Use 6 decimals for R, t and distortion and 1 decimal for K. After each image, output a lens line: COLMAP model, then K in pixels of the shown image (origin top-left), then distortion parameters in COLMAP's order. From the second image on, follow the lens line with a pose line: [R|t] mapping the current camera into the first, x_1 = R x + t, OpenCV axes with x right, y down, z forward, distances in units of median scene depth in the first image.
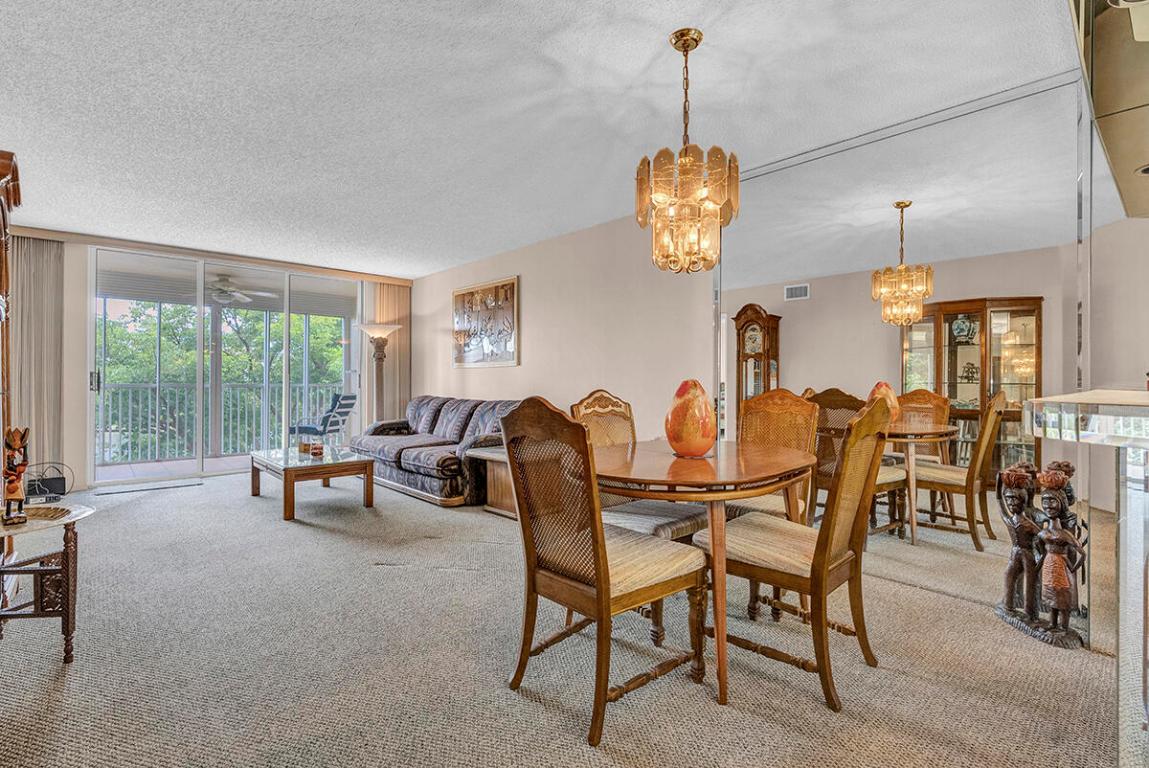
lens RADIAL K [[539.1, 0, 570.8], [0, 539.1, 386.6], [0, 0, 1]] dist [-0.000839, 0.000174]
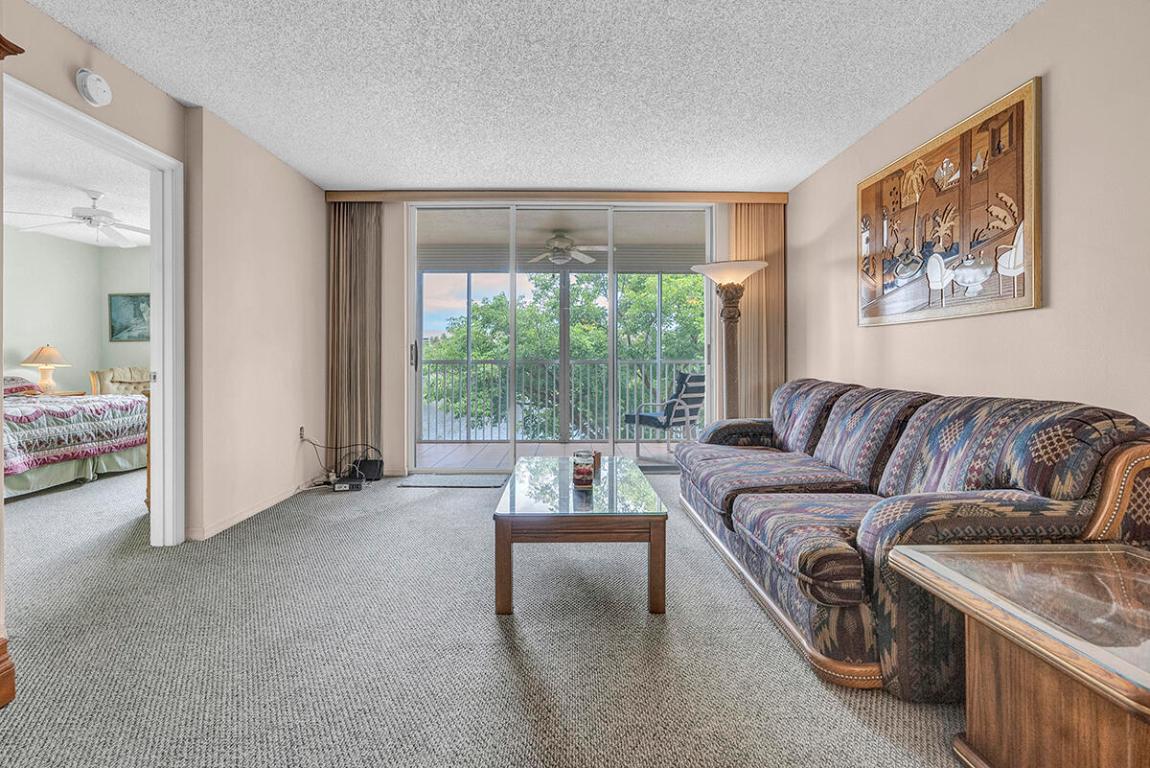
lens RADIAL K [[528.5, 0, 570.0], [0, 528.5, 355.0], [0, 0, 1]] dist [-0.003278, 0.000191]
pose [[0.743062, -0.008051, -0.669174, -0.089025], [-0.003047, 0.999877, -0.015414, 0.001274], [0.669216, 0.013492, 0.742945, 0.460539]]
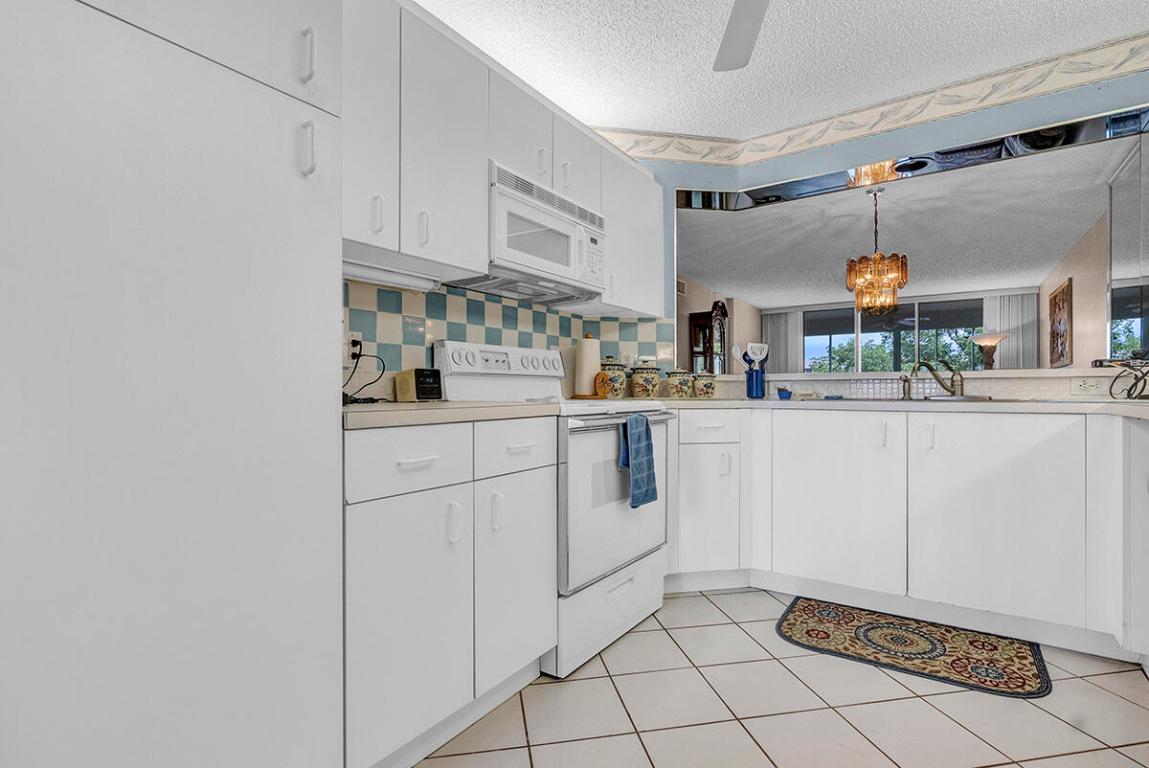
lens RADIAL K [[539.1, 0, 570.8], [0, 539.1, 386.6], [0, 0, 1]] dist [-0.000839, 0.000174]
pose [[0.215246, -0.006723, -0.976537, 0.659472], [-0.005371, 0.999953, -0.008068, 0.016156], [0.976545, 0.006982, 0.215200, -0.151747]]
